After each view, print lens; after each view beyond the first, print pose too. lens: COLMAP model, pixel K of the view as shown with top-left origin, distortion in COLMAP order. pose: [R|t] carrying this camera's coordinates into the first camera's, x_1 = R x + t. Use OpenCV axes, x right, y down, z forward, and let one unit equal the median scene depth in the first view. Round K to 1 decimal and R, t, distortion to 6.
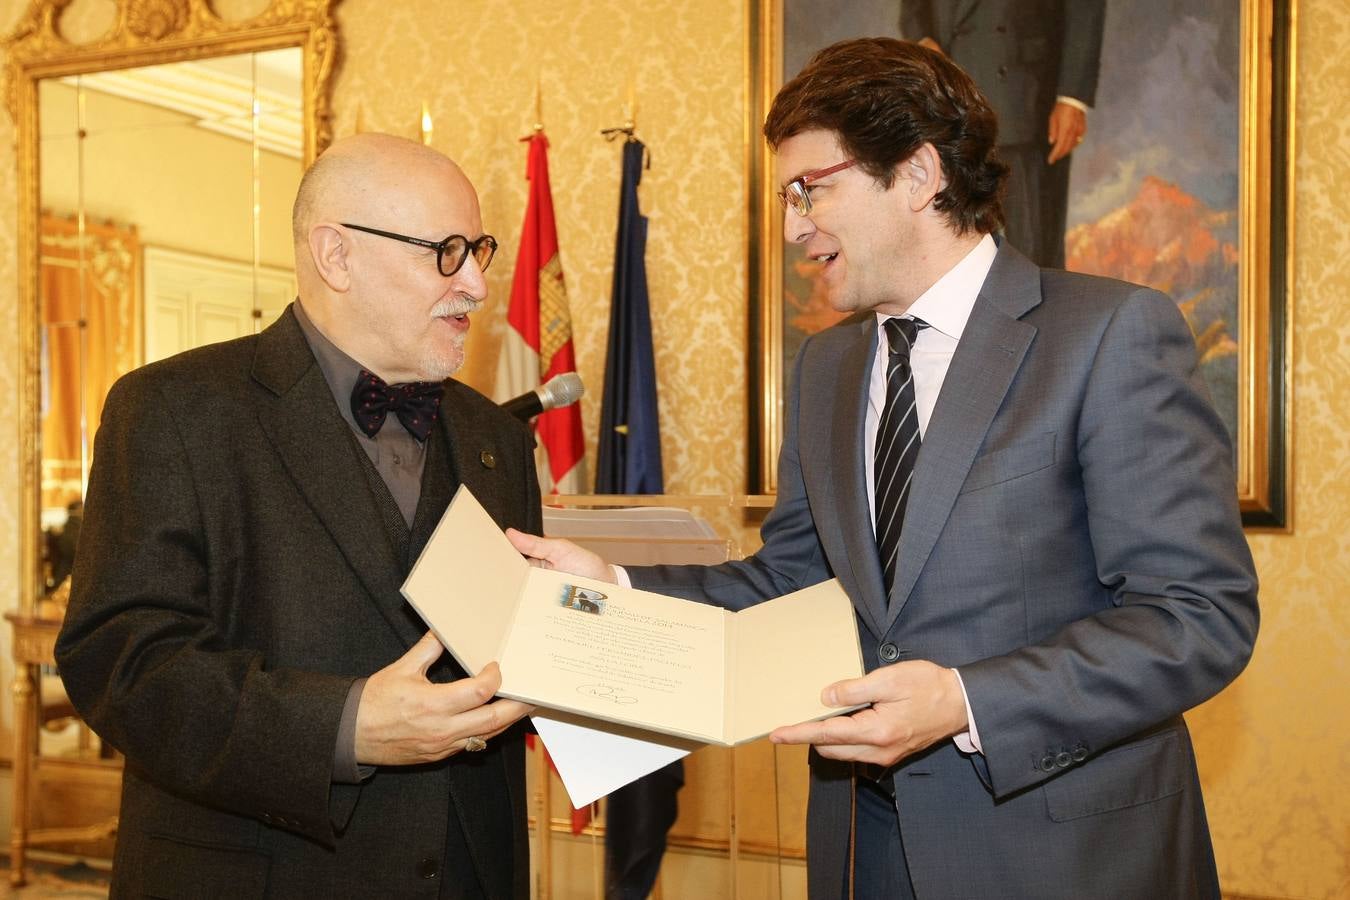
lens RADIAL K [[1568.0, 0, 675.0], [0, 1568.0, 450.0], [0, 0, 1]] dist [0.023248, 0.063497]
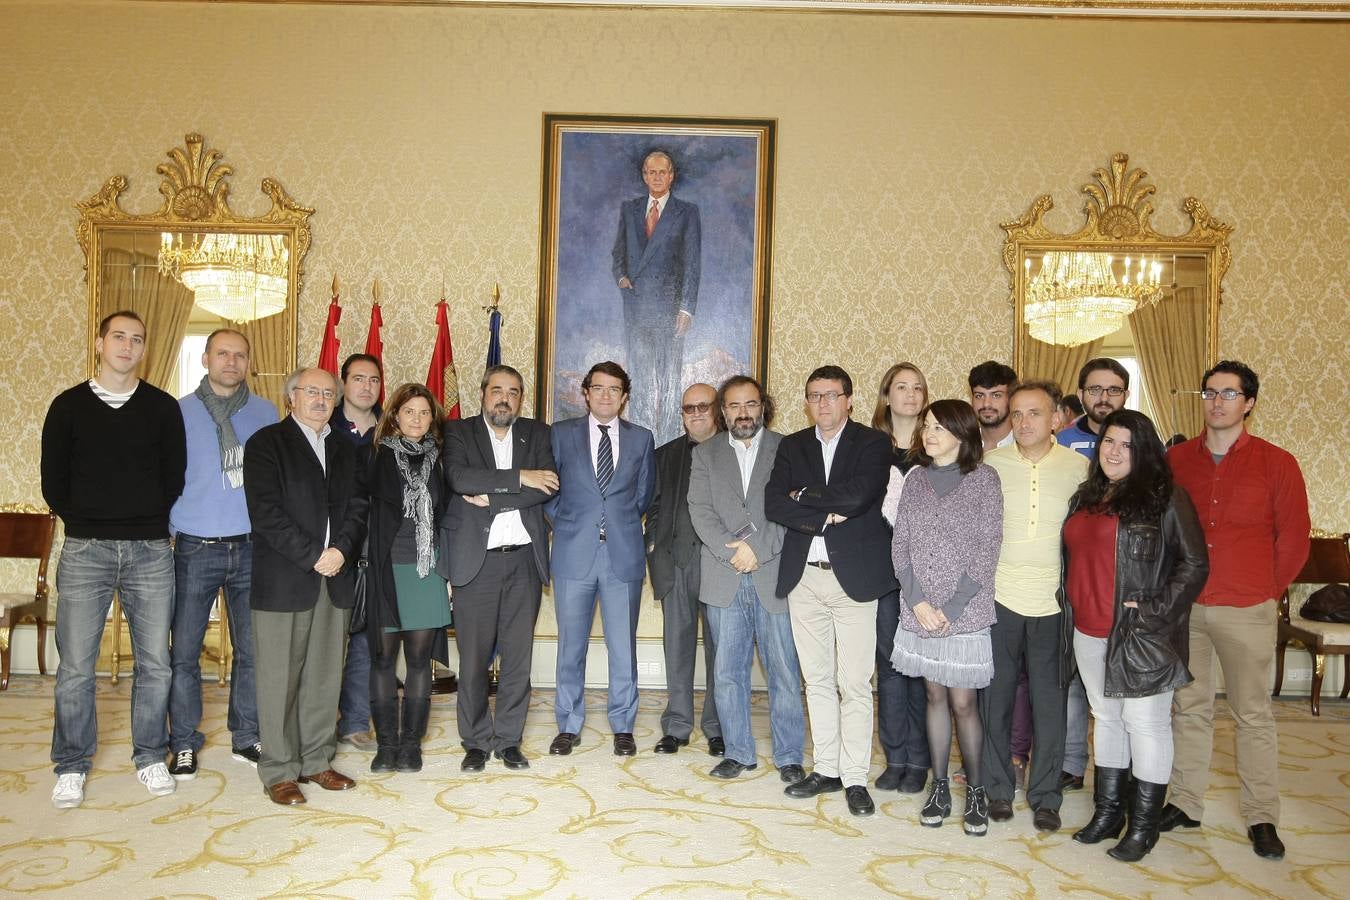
lens RADIAL K [[1383.8, 0, 675.0], [0, 1383.8, 450.0], [0, 0, 1]] dist [0.007561, 0.029761]
pose [[0.903904, 0.023816, 0.427072, -0.528335], [-0.027182, 0.999629, 0.001786, -0.013984], [-0.426871, -0.013222, 0.904216, -0.718822]]
